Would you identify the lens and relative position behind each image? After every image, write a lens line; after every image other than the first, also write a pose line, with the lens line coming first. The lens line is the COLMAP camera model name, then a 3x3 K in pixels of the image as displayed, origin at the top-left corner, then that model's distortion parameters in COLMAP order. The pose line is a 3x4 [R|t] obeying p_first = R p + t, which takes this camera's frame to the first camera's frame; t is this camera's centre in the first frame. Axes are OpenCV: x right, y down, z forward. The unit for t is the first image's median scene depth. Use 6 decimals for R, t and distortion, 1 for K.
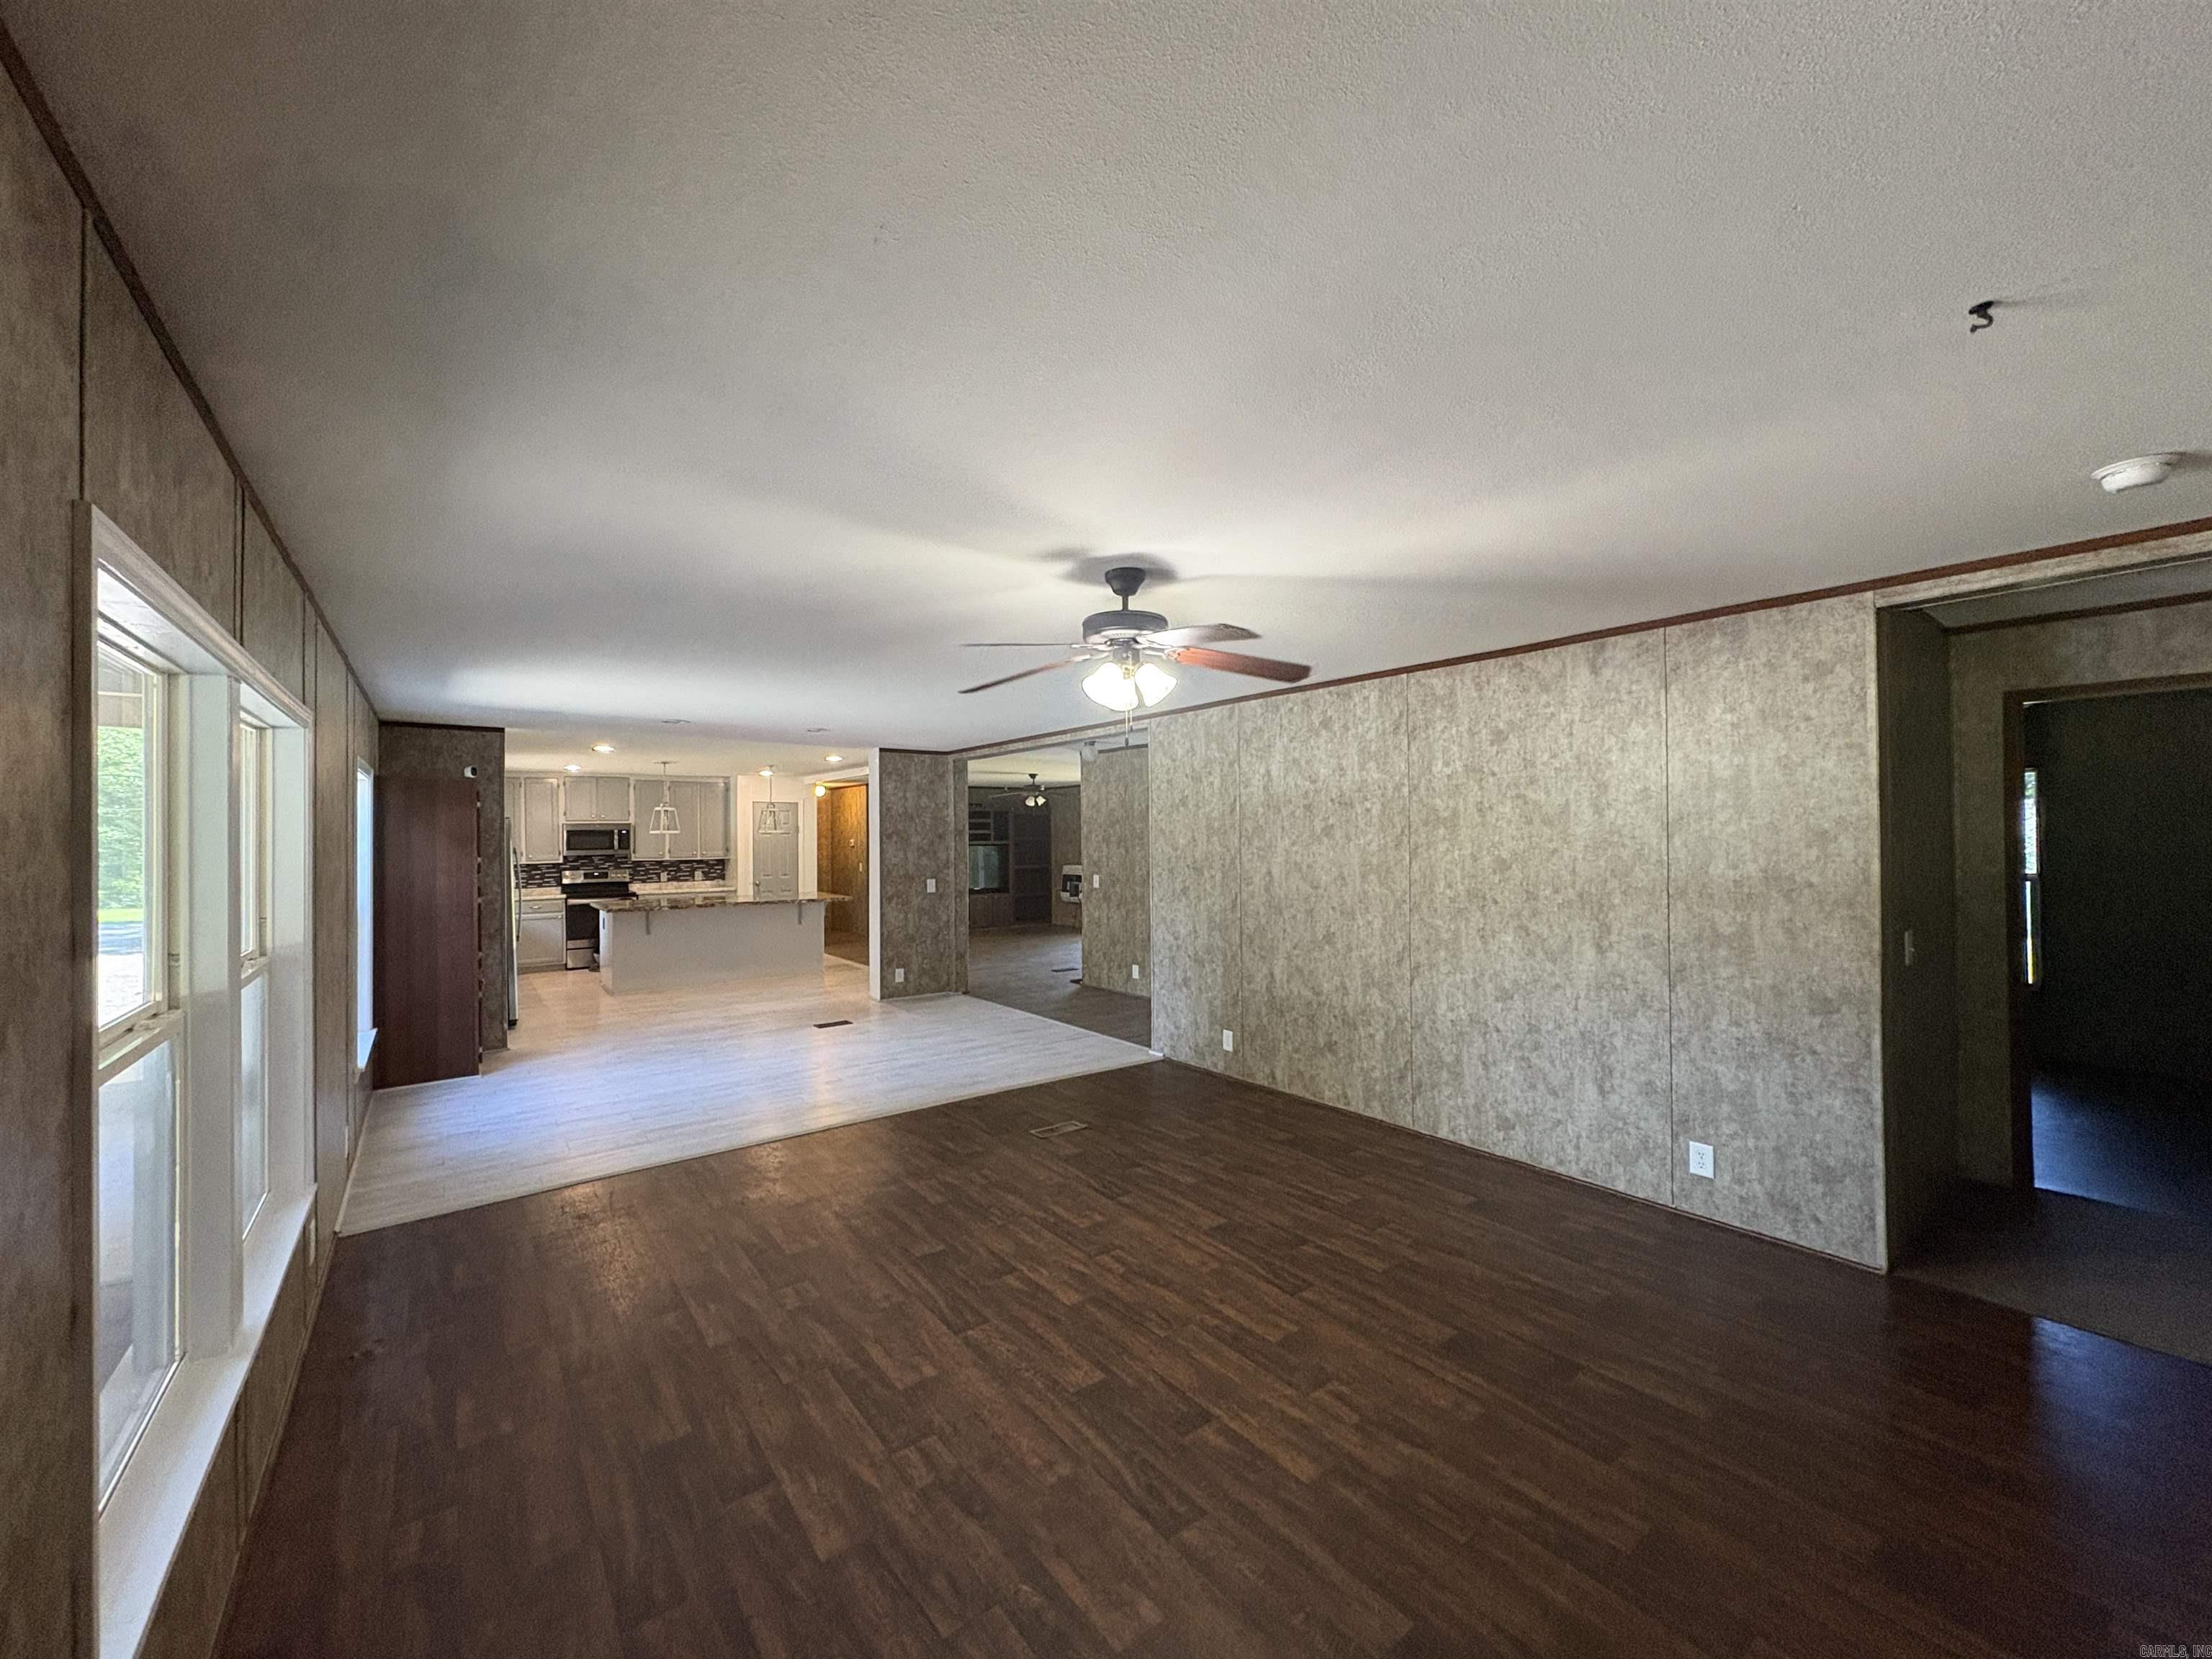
lens RADIAL K [[873.5, 0, 1105.4], [0, 873.5, 831.9], [0, 0, 1]] dist [0.000550, 0.000249]
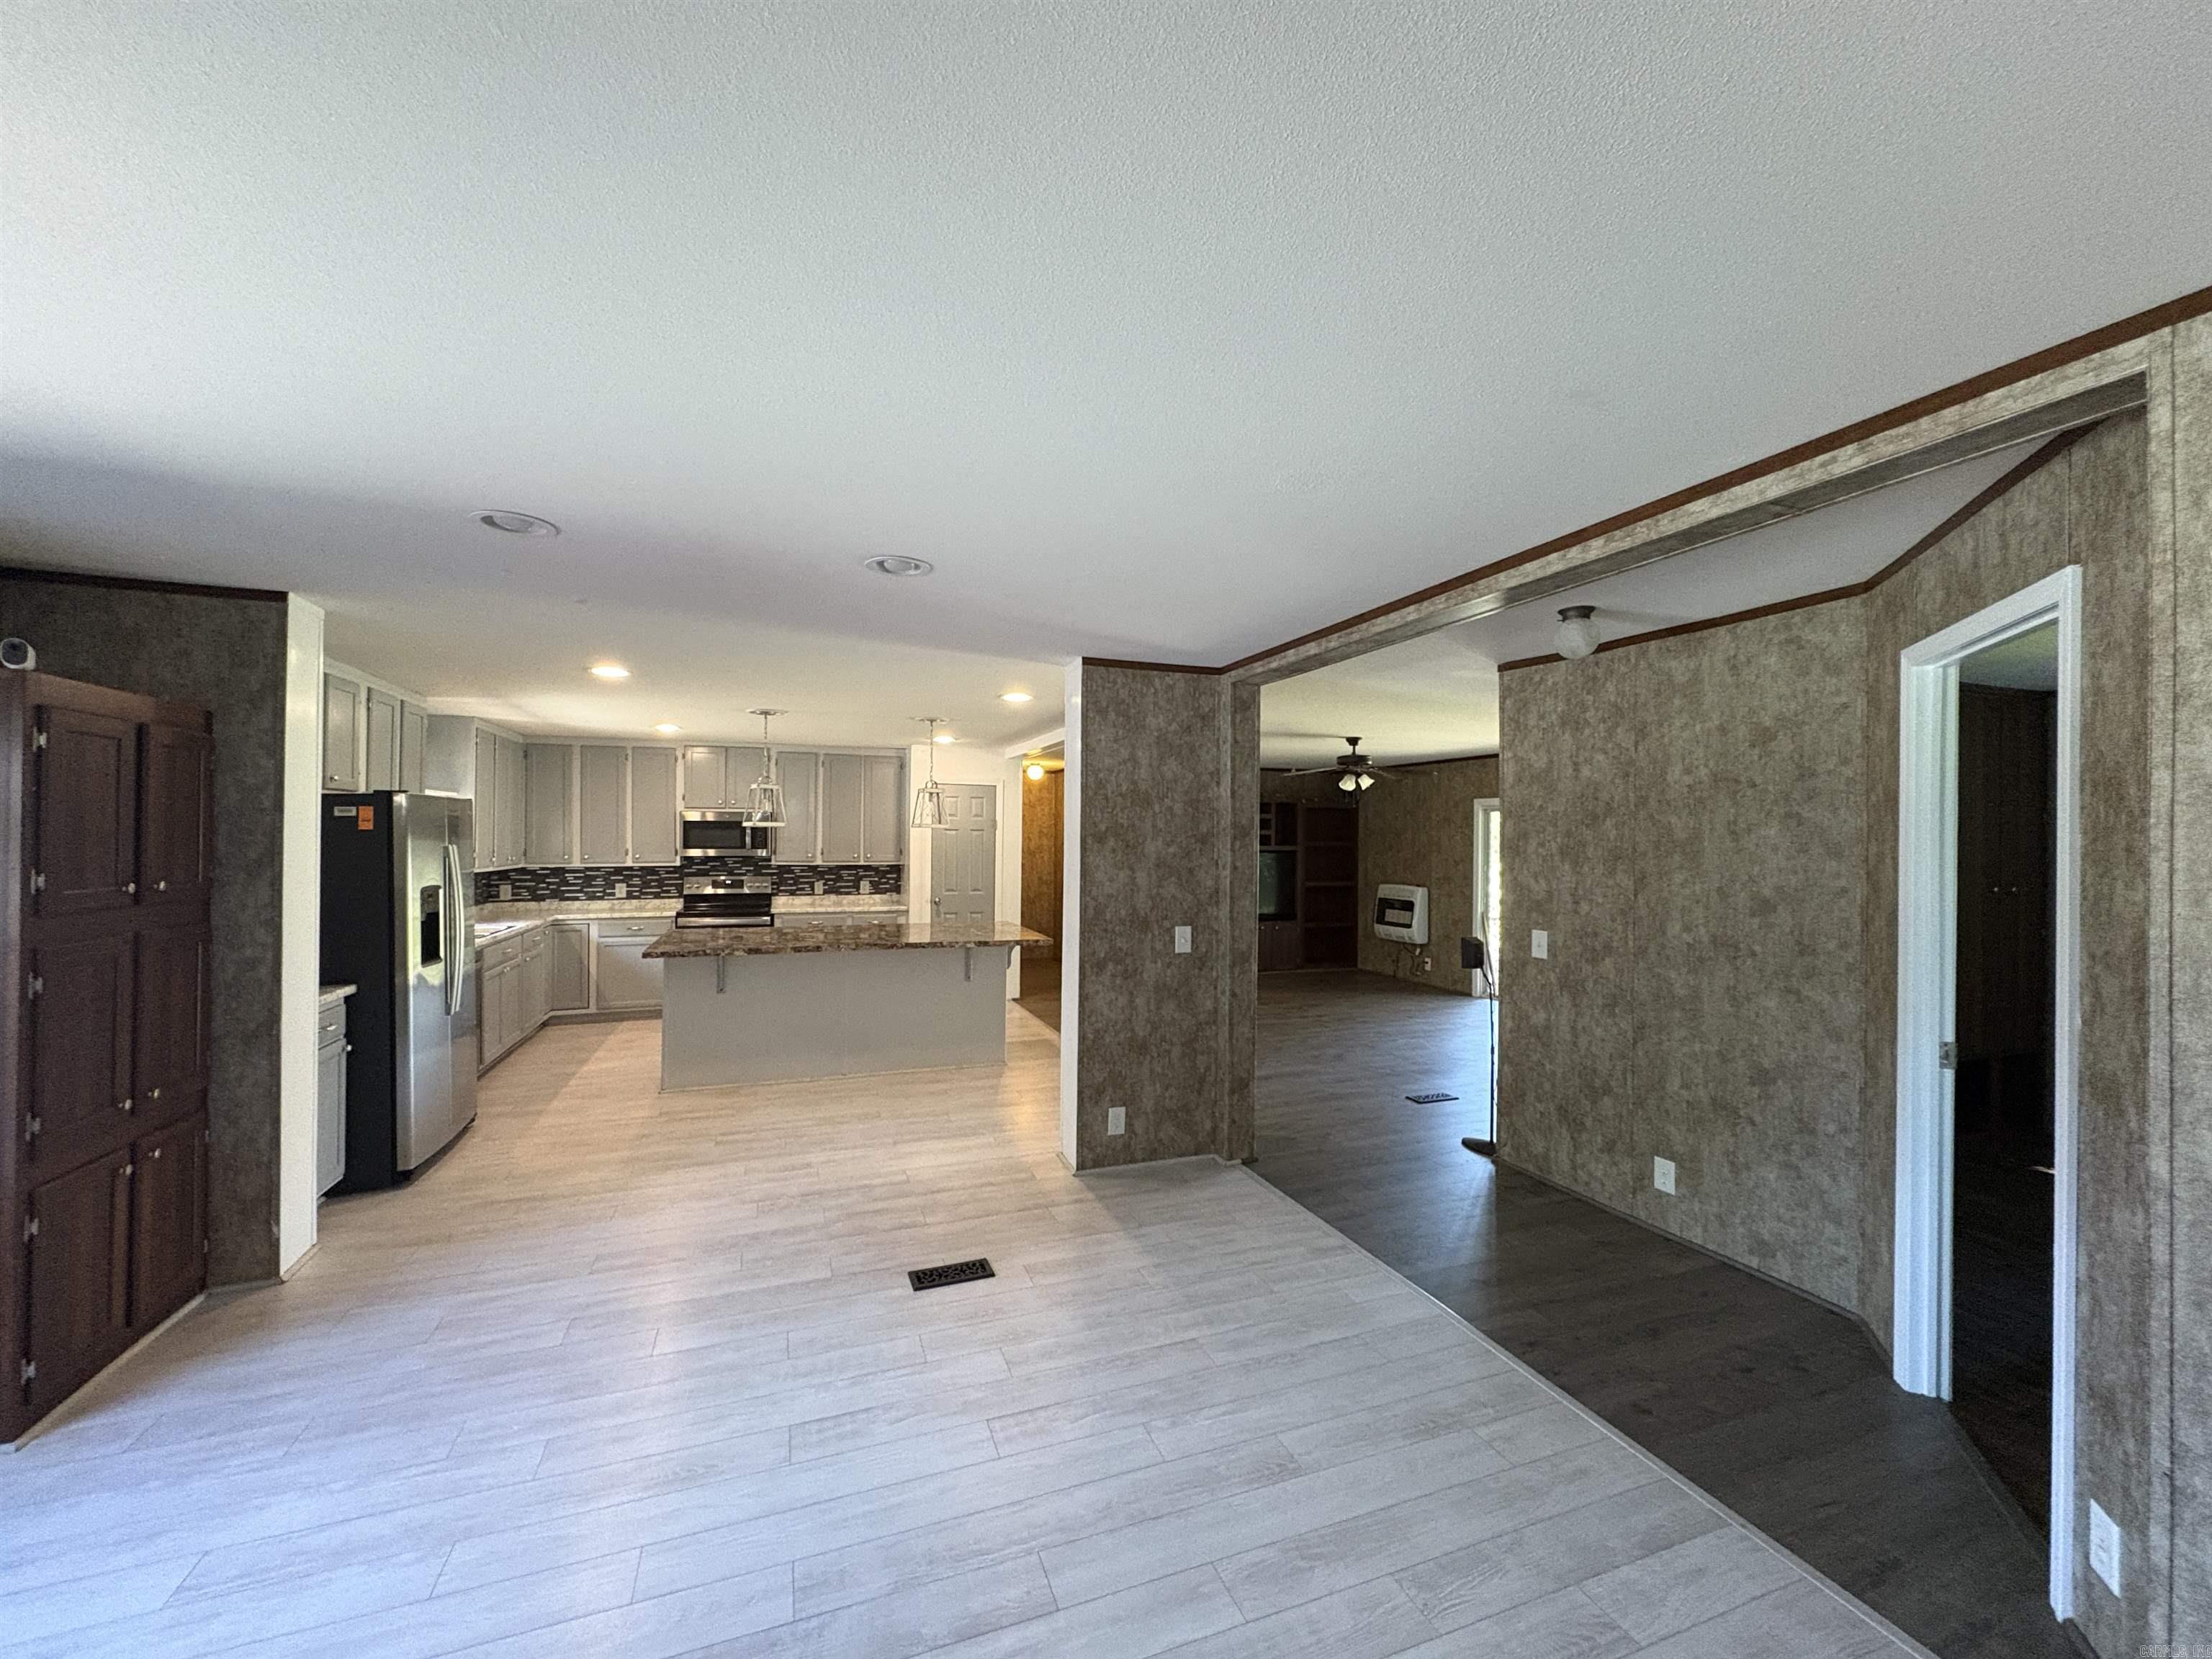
lens RADIAL K [[873.5, 0, 1105.4], [0, 873.5, 831.9], [0, 0, 1]] dist [0.000550, 0.000249]
pose [[0.957642, 0.015847, -0.287524, -0.092695], [-0.016190, 0.999868, 0.001184, 0.001032], [0.287505, 0.003521, 0.957773, 0.474732]]
